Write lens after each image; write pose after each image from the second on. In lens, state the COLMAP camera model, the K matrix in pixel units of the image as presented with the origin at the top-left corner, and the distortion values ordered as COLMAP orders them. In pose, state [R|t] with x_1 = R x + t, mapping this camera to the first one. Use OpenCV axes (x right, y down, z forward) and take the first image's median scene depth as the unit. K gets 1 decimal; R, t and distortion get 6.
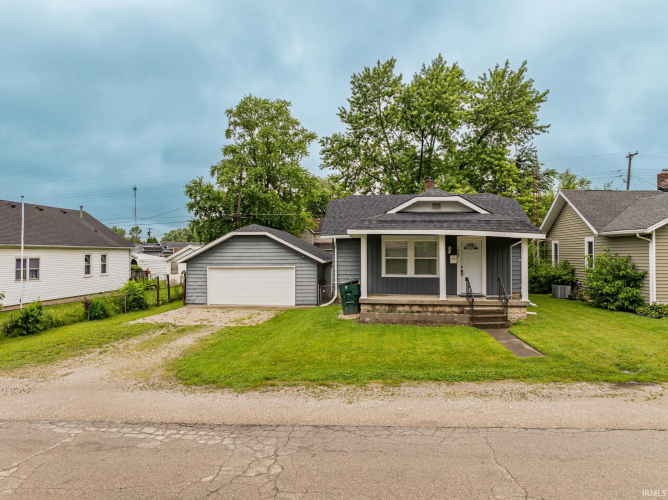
lens RADIAL K [[496.3, 0, 336.5], [0, 496.3, 249.7], [0, 0, 1]] dist [-0.014119, 0.001031]
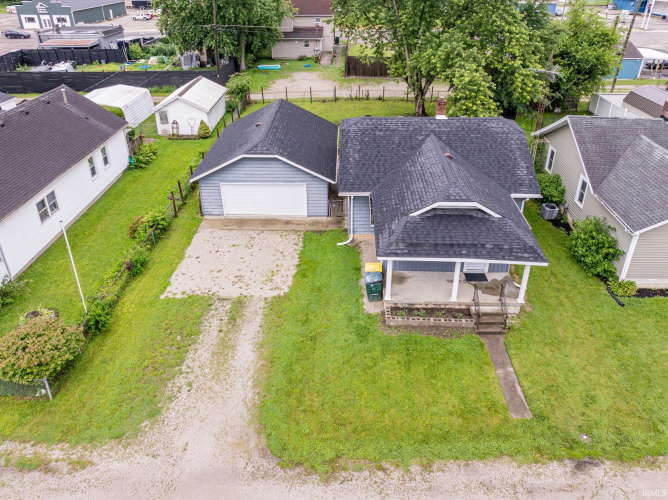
lens RADIAL K [[496.3, 0, 342.6], [0, 496.3, 236.5], [0, 0, 1]] dist [-0.014119, 0.001031]
pose [[0.997294, -0.034226, 0.065061, -0.077781], [-0.003349, 0.862939, 0.505298, -0.392662], [-0.073438, -0.504149, 0.860489, 0.039329]]
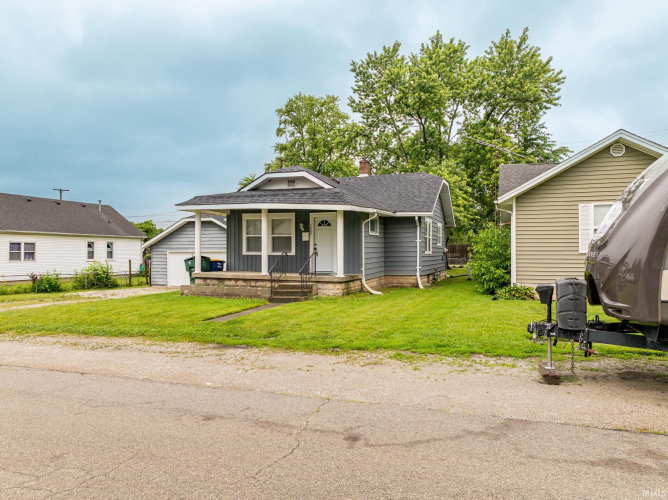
lens RADIAL K [[496.3, 0, 329.0], [0, 496.3, 252.9], [0, 0, 1]] dist [-0.014119, 0.001031]
pose [[0.963309, 0.003403, -0.268373, 0.372556], [-0.001942, 0.999982, 0.005709, 0.031685], [0.268387, -0.004978, 0.963298, 0.048684]]
